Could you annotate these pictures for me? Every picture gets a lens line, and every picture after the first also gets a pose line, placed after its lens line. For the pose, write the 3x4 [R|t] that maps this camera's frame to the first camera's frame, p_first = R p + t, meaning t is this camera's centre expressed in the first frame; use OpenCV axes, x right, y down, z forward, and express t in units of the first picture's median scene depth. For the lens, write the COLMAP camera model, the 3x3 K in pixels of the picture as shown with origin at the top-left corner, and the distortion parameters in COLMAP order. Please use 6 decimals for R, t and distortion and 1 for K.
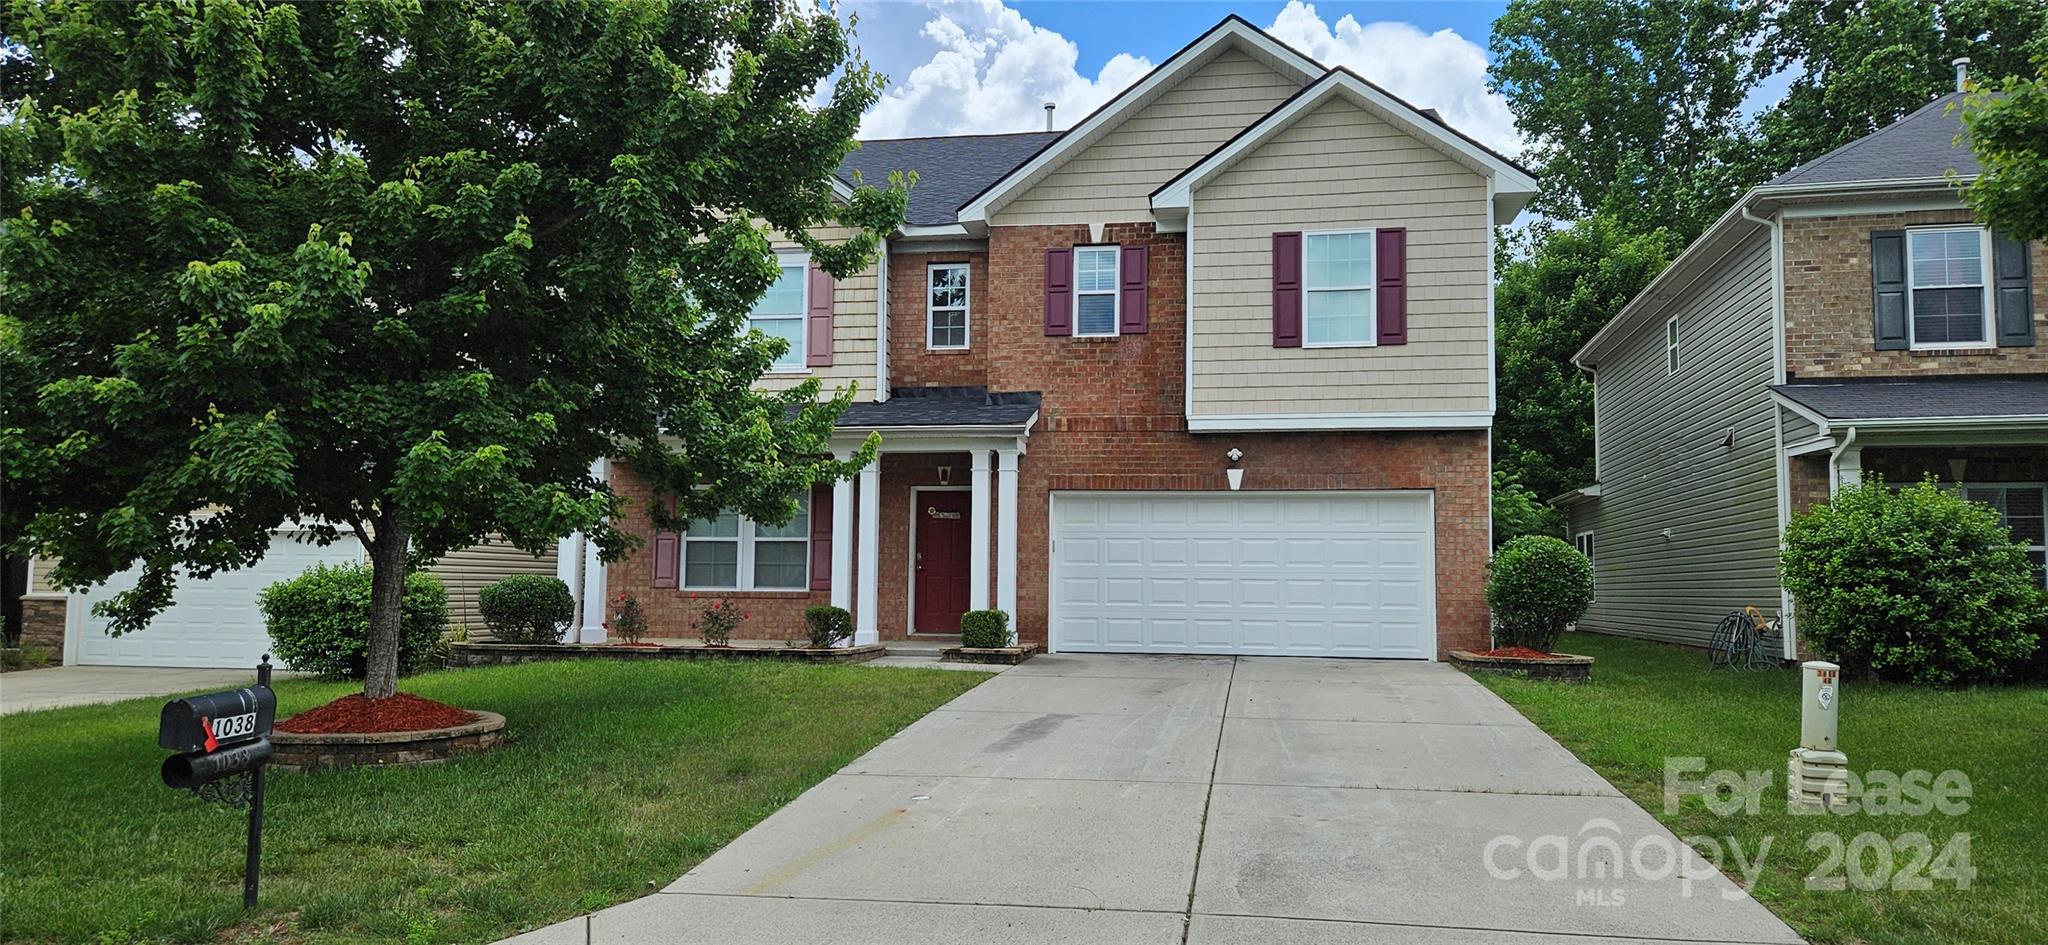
lens RADIAL K [[1384.6, 0, 1017.7], [0, 1384.6, 479.9], [0, 0, 1]] dist [0.070080, -0.057613]
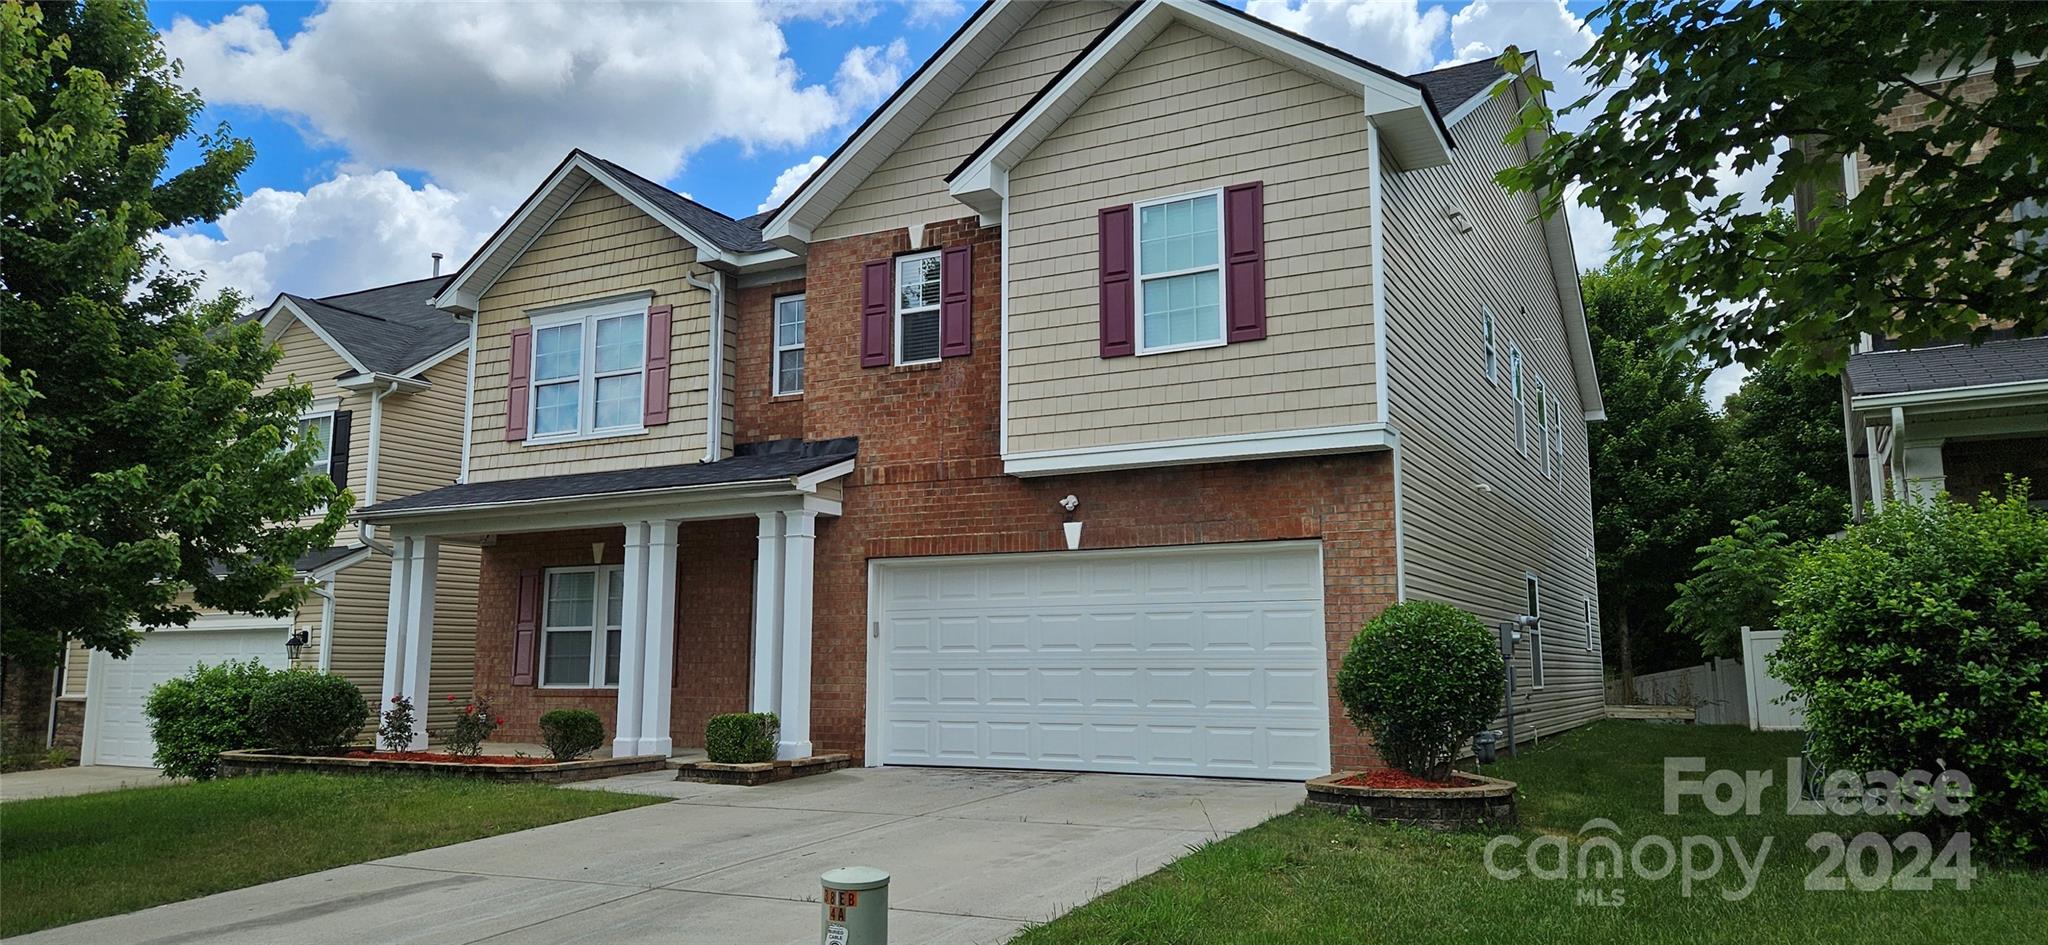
lens RADIAL K [[1384.6, 0, 1011.0], [0, 1384.6, 462.5], [0, 0, 1]] dist [0.070080, -0.057613]
pose [[0.948277, -0.057277, -0.312234, 0.367318], [0.035254, 0.996505, -0.075734, 0.015956], [0.315480, 0.060809, 0.946982, 0.274599]]
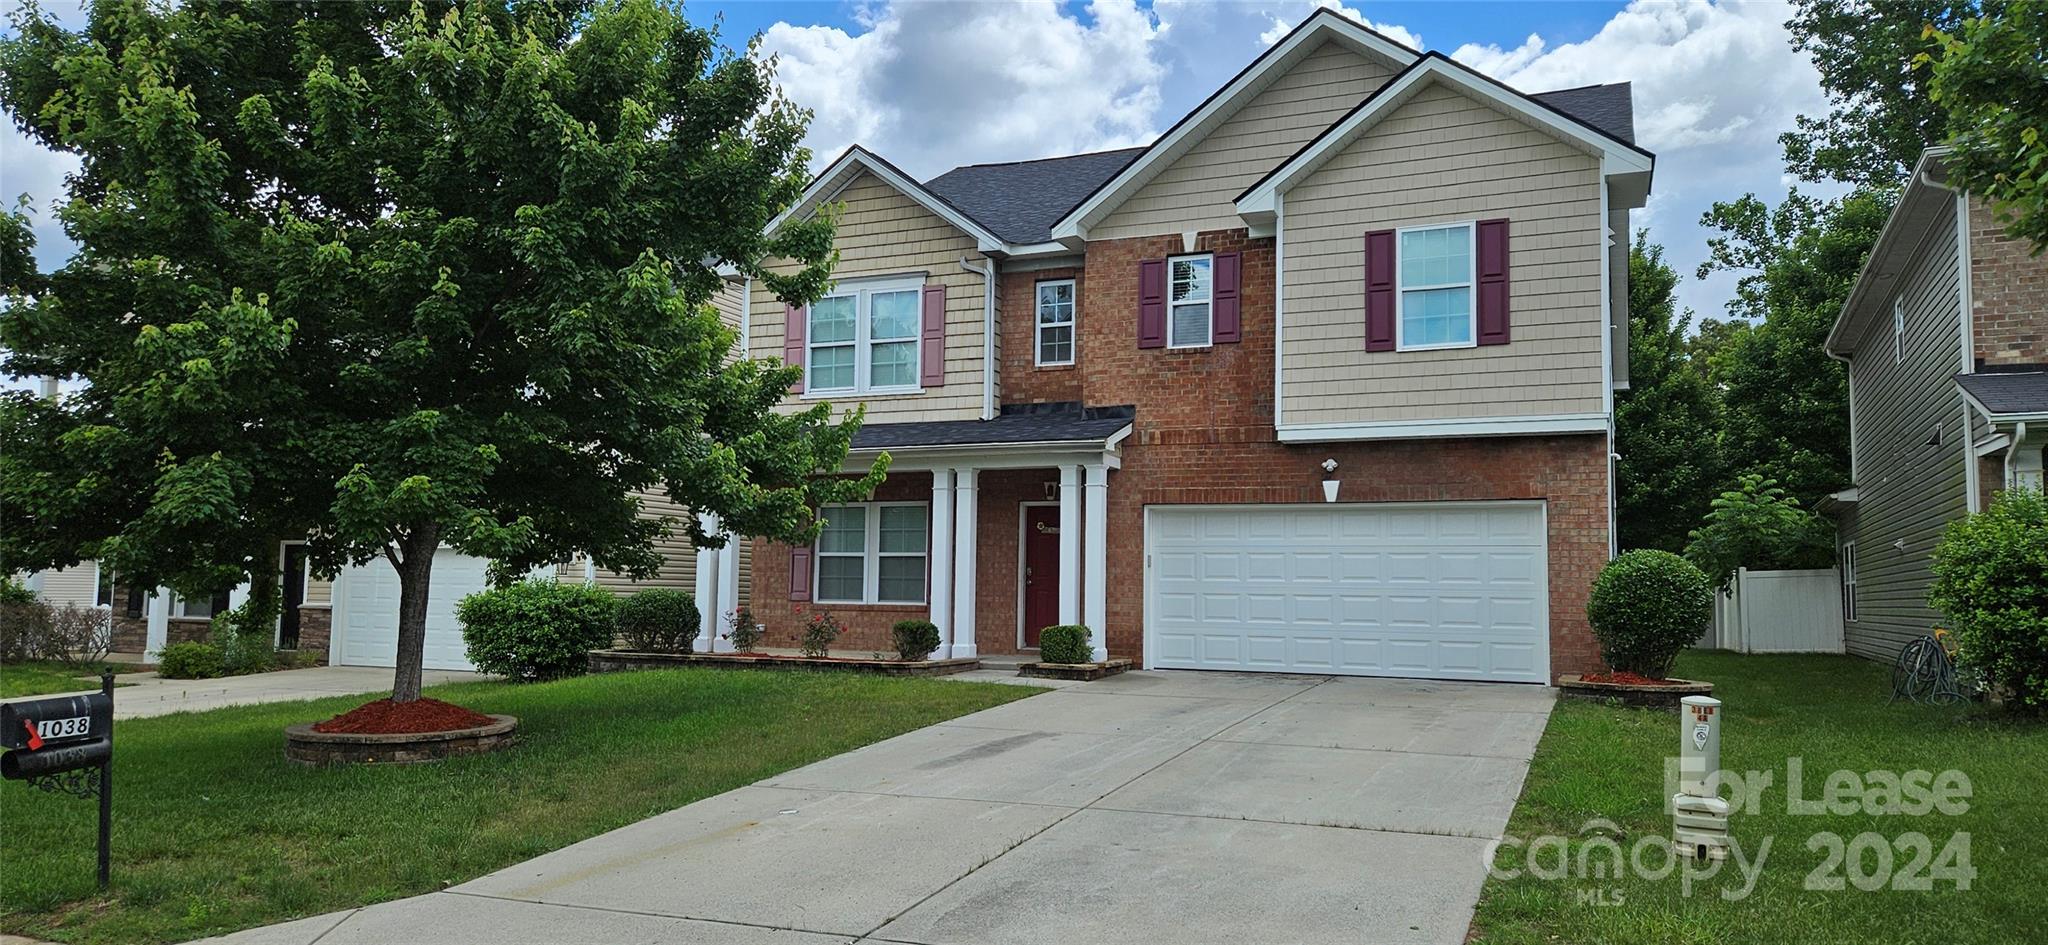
lens RADIAL K [[1384.6, 0, 1018.5], [0, 1384.6, 485.3], [0, 0, 1]] dist [0.070080, -0.057613]
pose [[0.972331, -0.014985, -0.233128, 0.172686], [0.014292, 0.999887, -0.004660, -0.003128], [0.233172, 0.001199, 0.972435, 0.017452]]
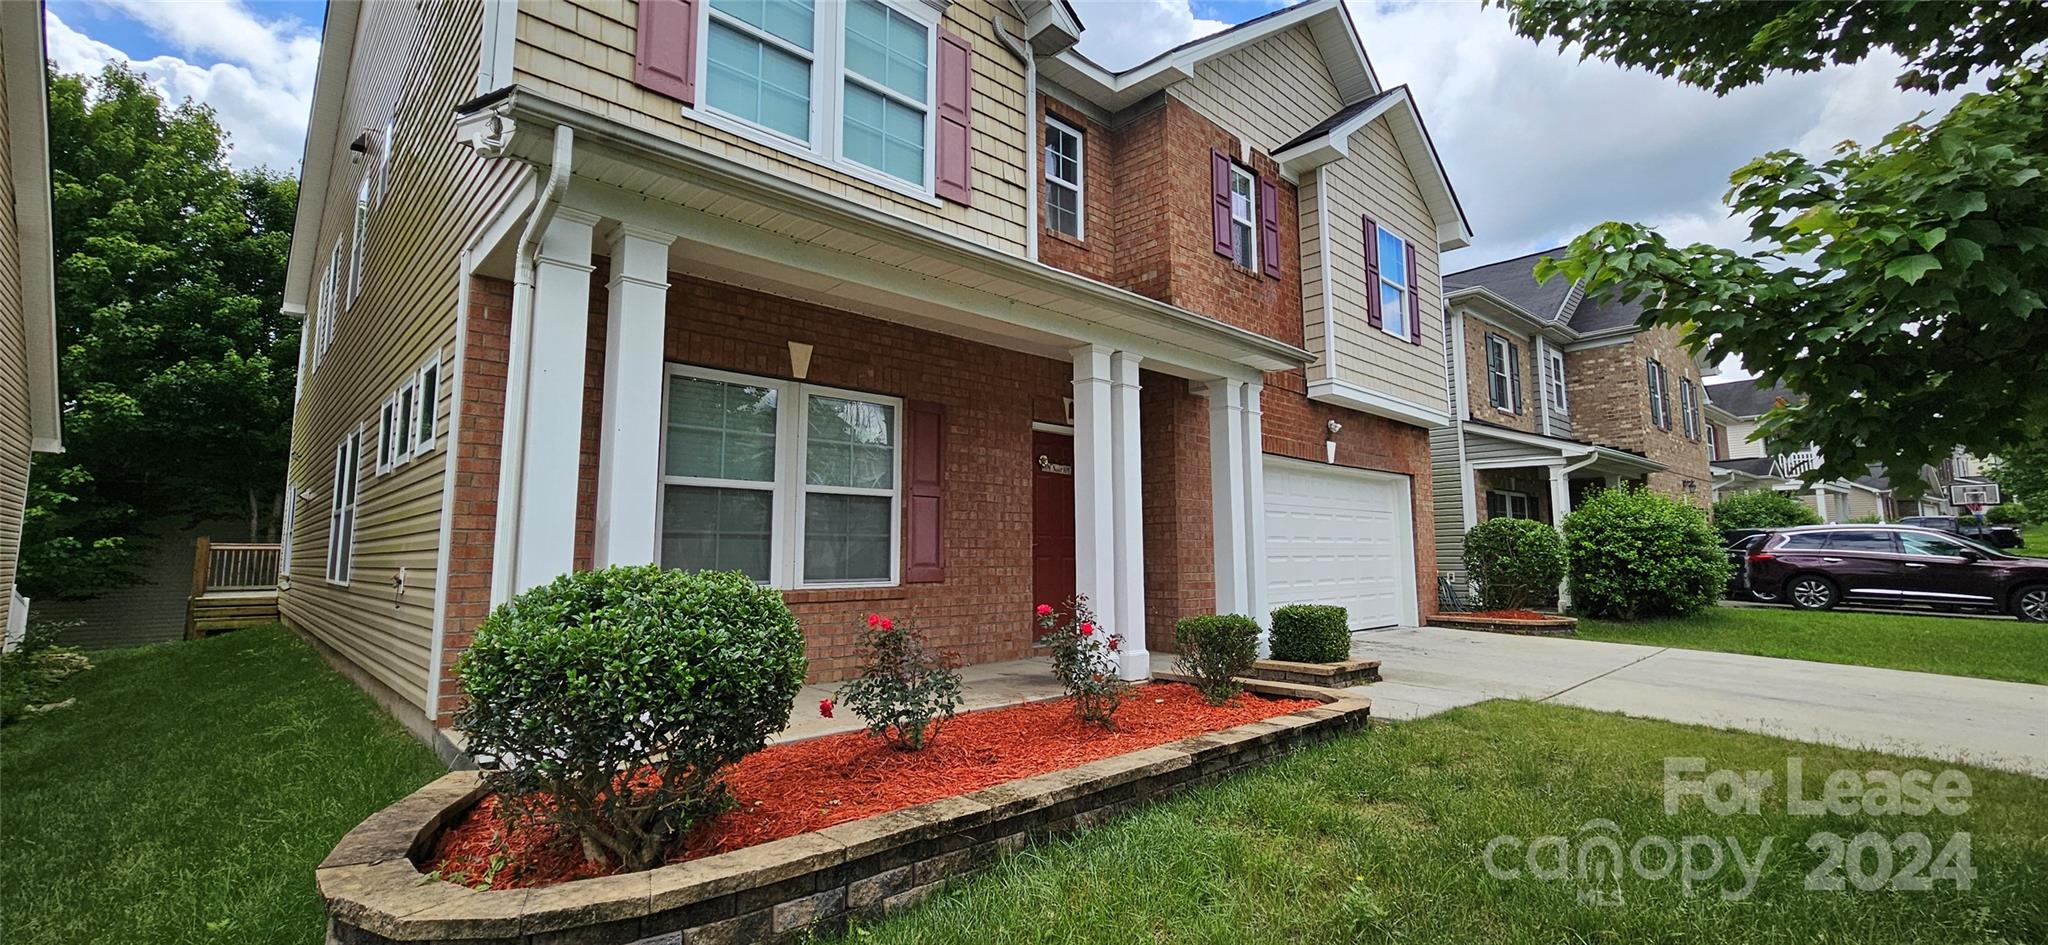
lens RADIAL K [[846.2, 0, 1045.1], [0, 846.2, 453.2], [0, 0, 1]] dist [0.001751, -0.000023]
pose [[0.580541, 0.087406, 0.809526, -0.439788], [-0.049935, 0.996172, -0.071749, 0.053239], [-0.812699, 0.001230, 0.582683, 0.828972]]
